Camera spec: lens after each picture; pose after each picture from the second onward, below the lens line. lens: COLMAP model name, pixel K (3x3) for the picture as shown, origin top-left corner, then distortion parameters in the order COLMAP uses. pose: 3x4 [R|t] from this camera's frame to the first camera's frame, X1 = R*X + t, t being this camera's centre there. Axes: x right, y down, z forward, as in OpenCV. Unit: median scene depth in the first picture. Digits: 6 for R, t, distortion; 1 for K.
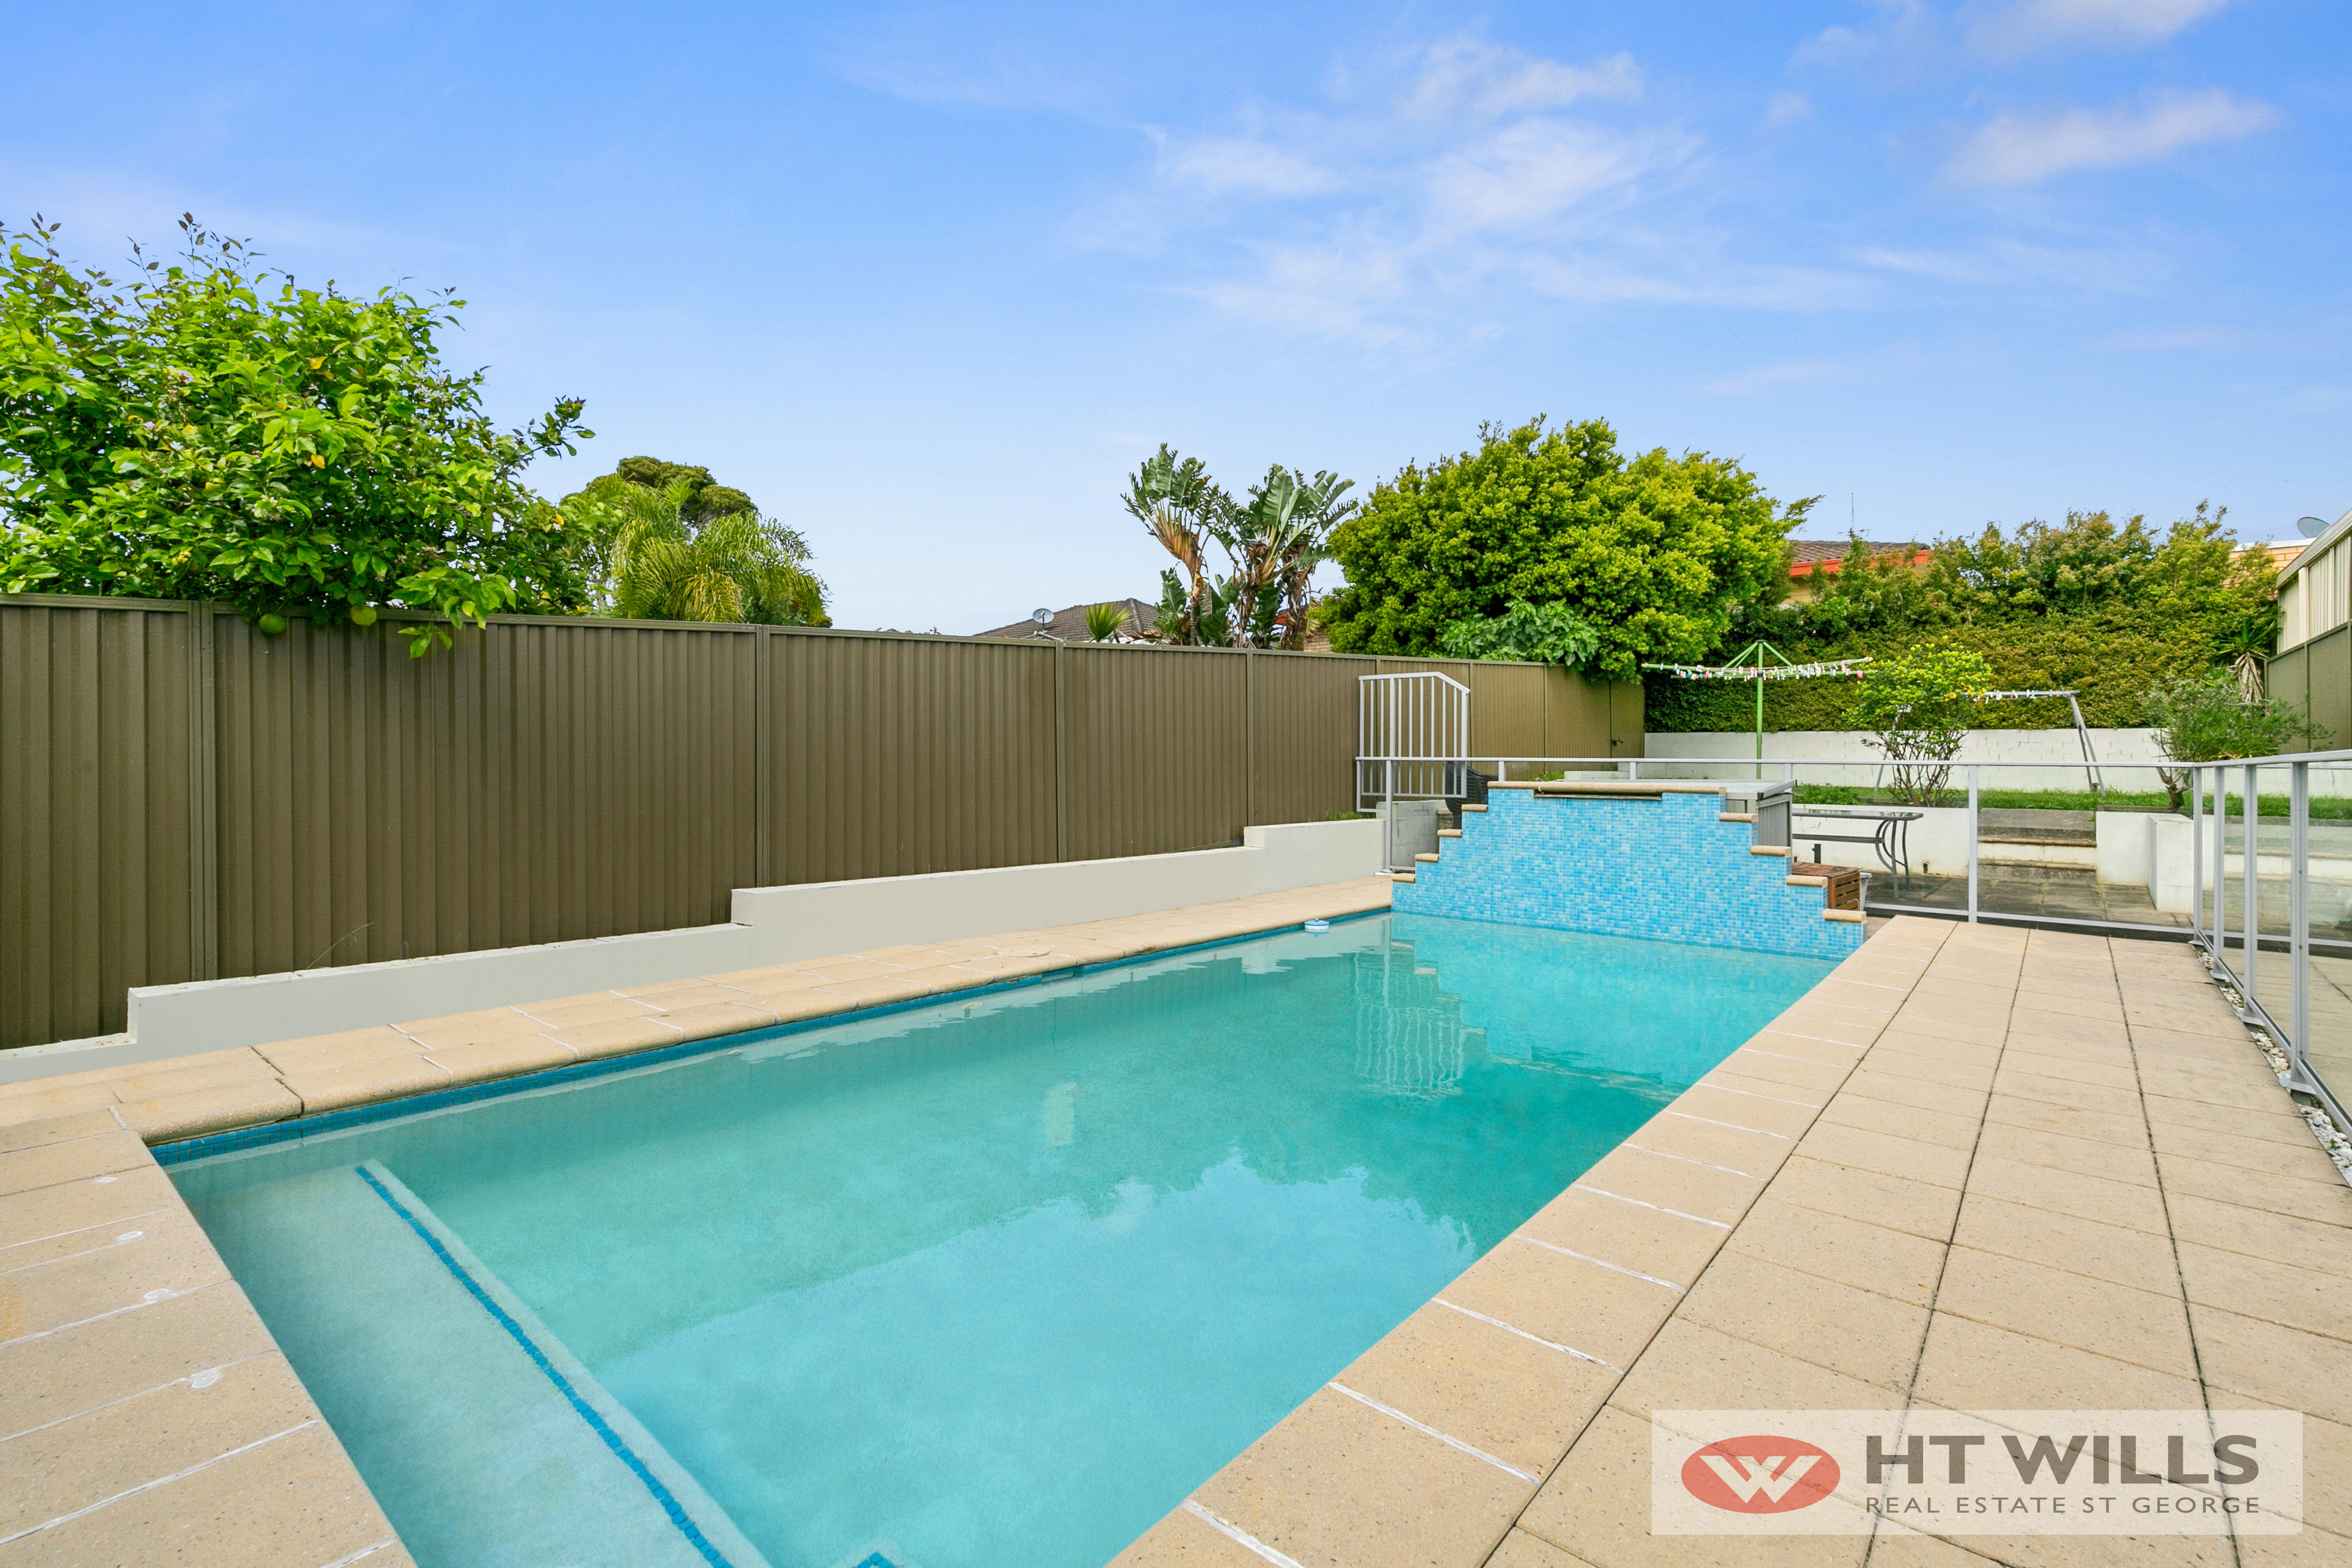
lens RADIAL K [[1070.3, 0, 1171.1], [0, 1070.3, 787.4], [0, 0, 1]] dist [-0.001085, -0.001115]
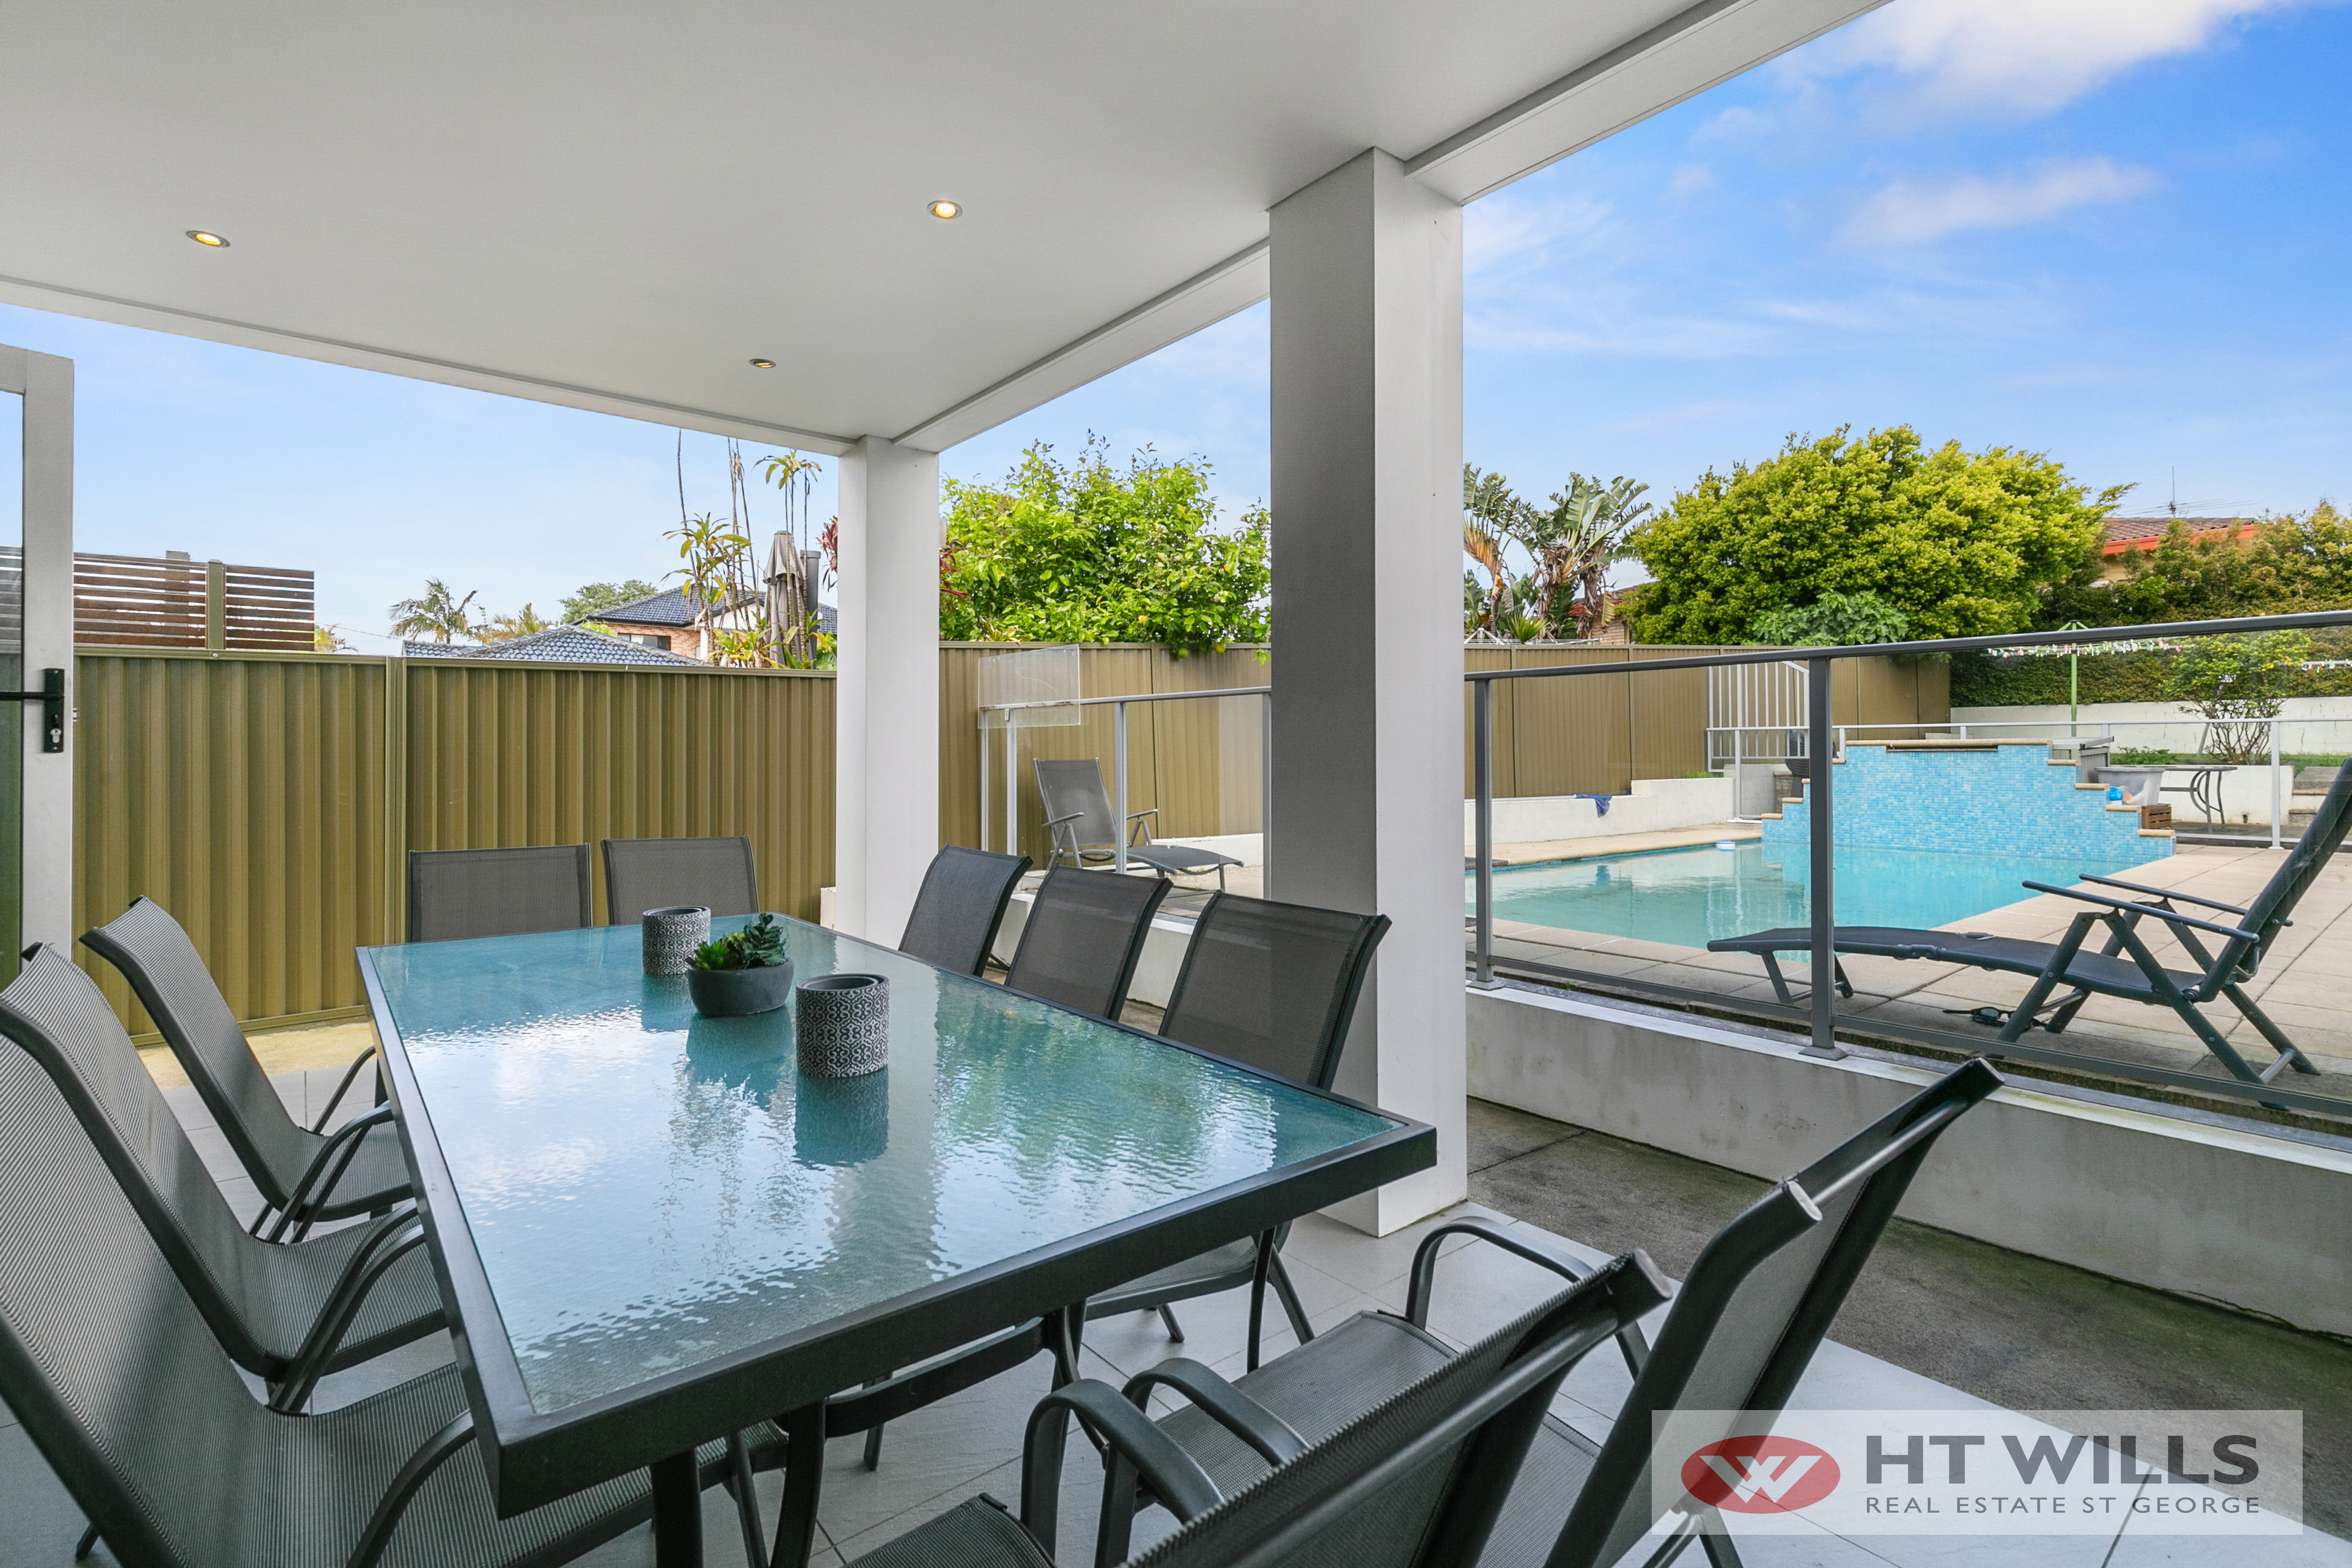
lens RADIAL K [[1070.3, 0, 1178.8], [0, 1070.3, 760.3], [0, 0, 1]] dist [-0.001085, -0.001115]
pose [[0.981883, -0.009048, -0.189274, -0.133644], [0.005605, 0.999809, -0.018717, 0.019842], [0.189407, 0.017317, 0.981746, -0.229697]]
